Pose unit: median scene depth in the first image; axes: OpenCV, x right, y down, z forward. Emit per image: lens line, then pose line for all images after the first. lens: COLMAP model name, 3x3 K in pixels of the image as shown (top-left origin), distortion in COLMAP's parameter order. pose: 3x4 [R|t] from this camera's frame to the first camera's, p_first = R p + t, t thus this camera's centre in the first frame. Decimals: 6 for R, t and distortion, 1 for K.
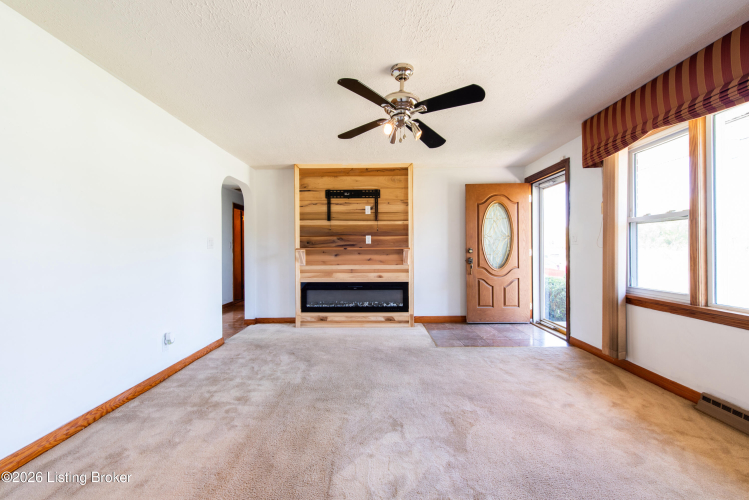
lens RADIAL K [[320.4, 0, 374.7], [0, 320.4, 250.6], [0, 0, 1]] dist [0.001914, -0.000032]
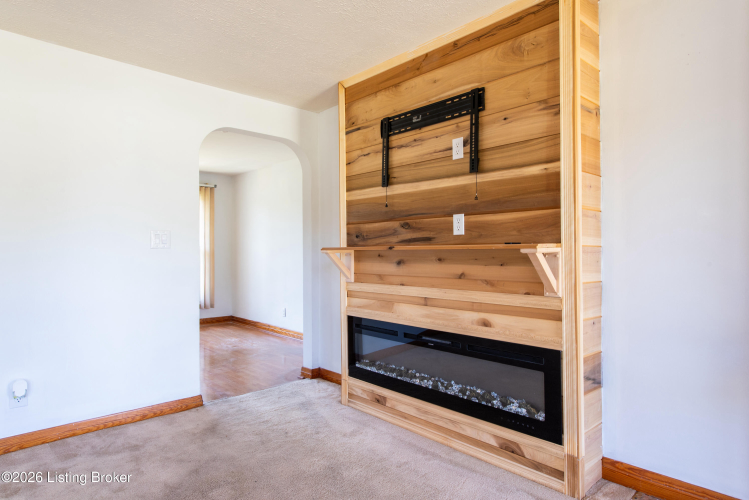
lens RADIAL K [[446.3, 0, 373.2], [0, 446.3, 250.1], [0, 0, 1]] dist [0.016353, -0.000658]
pose [[0.681290, 0.000706, -0.732013, 0.306765], [-0.004440, 0.999985, -0.003167, -0.000950], [0.732000, 0.005408, 0.681283, 0.555657]]
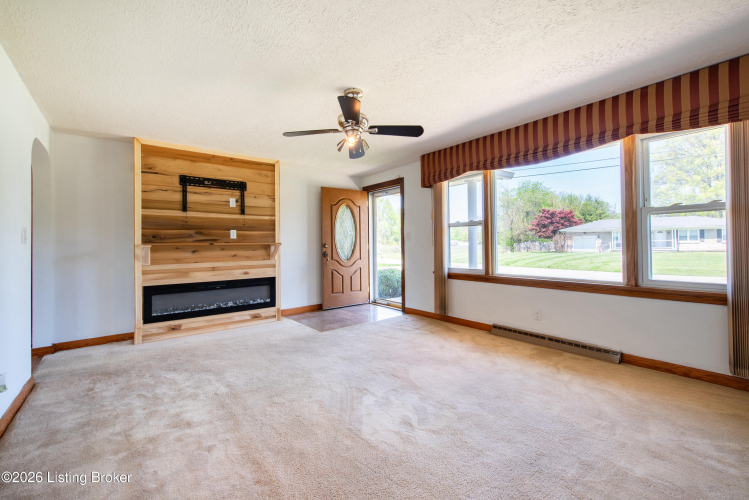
lens RADIAL K [[317.0, 0, 375.8], [0, 317.0, 243.0], [0, 0, 1]] dist [0.018312, -0.011898]
pose [[0.777385, -0.000436, 0.629025, -0.280453], [0.008024, 0.999925, -0.009224, 0.003189], [-0.628974, 0.012218, 0.777330, 0.017720]]
